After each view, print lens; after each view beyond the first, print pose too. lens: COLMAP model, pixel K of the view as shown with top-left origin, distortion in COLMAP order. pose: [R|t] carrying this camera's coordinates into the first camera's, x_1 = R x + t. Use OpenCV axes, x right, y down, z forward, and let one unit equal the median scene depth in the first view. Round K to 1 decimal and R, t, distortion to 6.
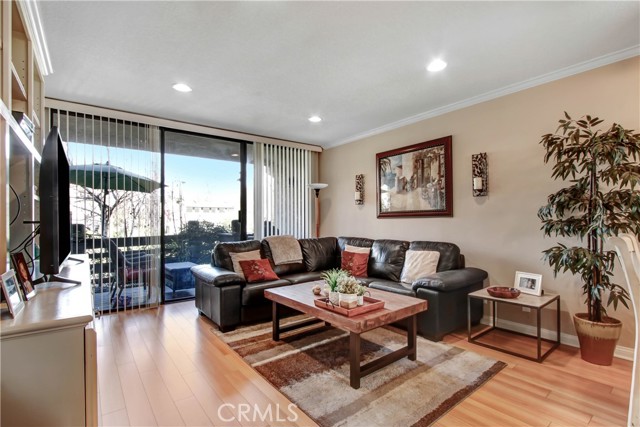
lens RADIAL K [[298.6, 0, 321.6], [0, 298.6, 217.4], [0, 0, 1]] dist [-0.002300, 0.000723]
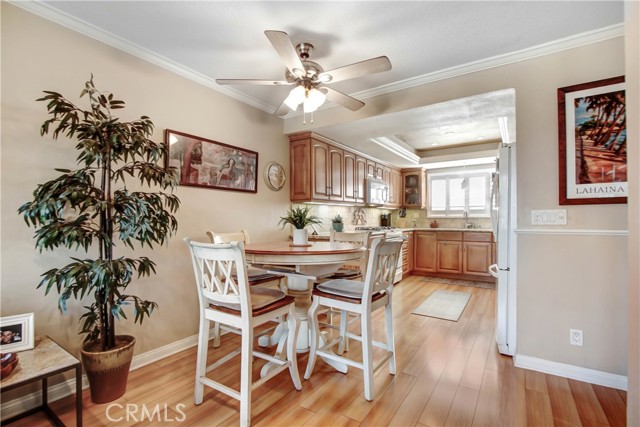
lens RADIAL K [[298.6, 0, 321.5], [0, 298.6, 212.6], [0, 0, 1]] dist [-0.002300, 0.000723]
pose [[-0.329089, 0.010932, 0.944236, -0.048551], [-0.004826, 0.999900, -0.013259, -0.011093], [-0.944287, -0.008920, -0.329003, 0.686556]]
